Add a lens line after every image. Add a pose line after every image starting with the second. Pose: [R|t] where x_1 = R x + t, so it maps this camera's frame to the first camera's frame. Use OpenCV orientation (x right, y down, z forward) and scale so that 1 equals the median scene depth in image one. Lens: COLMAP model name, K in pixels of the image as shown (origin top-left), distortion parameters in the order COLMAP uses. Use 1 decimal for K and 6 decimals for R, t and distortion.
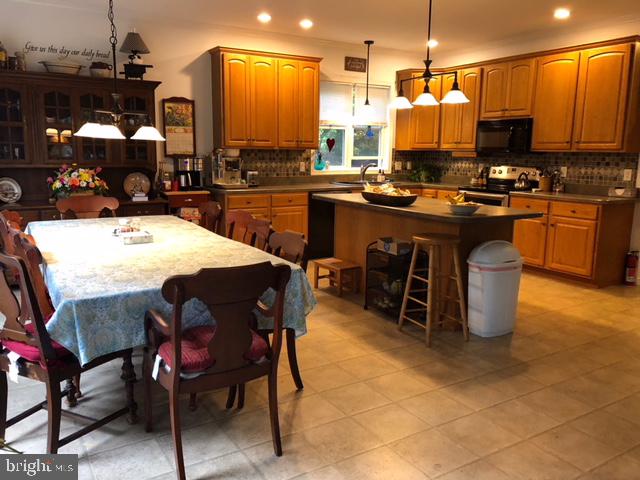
lens RADIAL K [[516.6, 0, 316.0], [0, 516.6, 241.0], [0, 0, 1]] dist [0.062212, -0.107887]
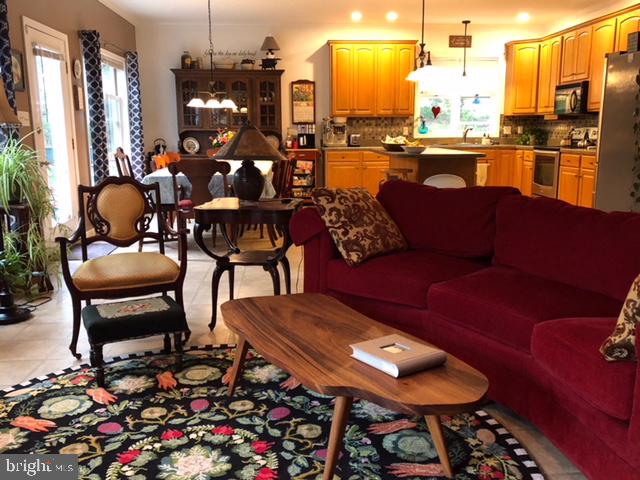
lens RADIAL K [[578.3, 0, 331.9], [0, 578.3, 238.3], [0, 0, 1]] dist [0.053676, -0.099230]
pose [[0.892253, 0.067431, -0.446473, 0.493652], [-0.063523, 0.997698, 0.023734, 0.094377], [0.447046, 0.007185, 0.894482, -0.314614]]
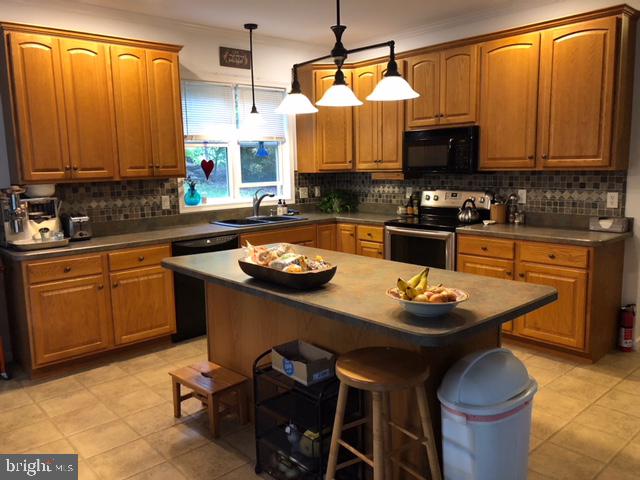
lens RADIAL K [[516.9, 0, 320.0], [0, 516.9, 240.0], [0, 0, 1]] dist [0.077333, -0.152704]
pose [[0.982569, -0.061030, 0.175593, 0.057365], [0.065787, 0.997604, -0.021396, -0.073496], [-0.173867, 0.032575, 0.984230, 0.316828]]
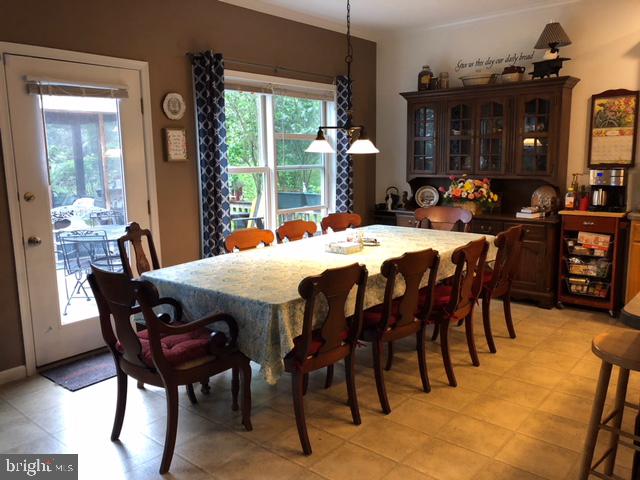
lens RADIAL K [[514.6, 0, 330.4], [0, 514.6, 239.9], [0, 0, 1]] dist [0.006860, 0.003685]
pose [[0.301616, 0.136433, -0.943617, 0.345610], [-0.147553, 0.984464, 0.095175, -0.066443], [0.941943, 0.110527, 0.317061, 0.374141]]
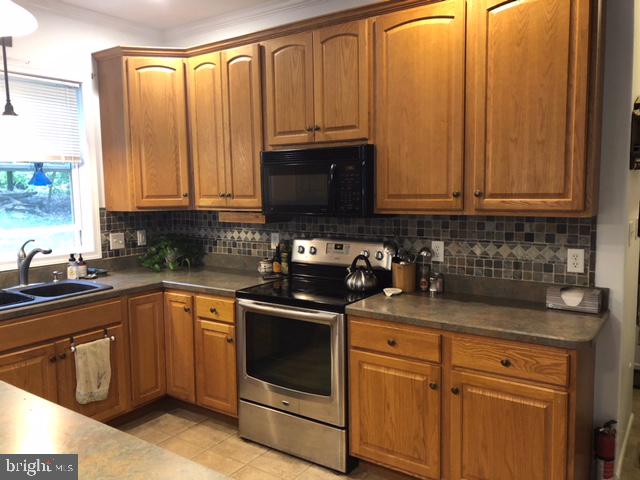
lens RADIAL K [[516.9, 0, 320.0], [0, 516.9, 240.0], [0, 0, 1]] dist [0.077333, -0.152704]
pose [[0.914499, -0.068137, 0.398809, 0.174474], [0.096594, 0.993982, -0.051675, -0.128022], [-0.392888, 0.085779, 0.915577, 0.584440]]
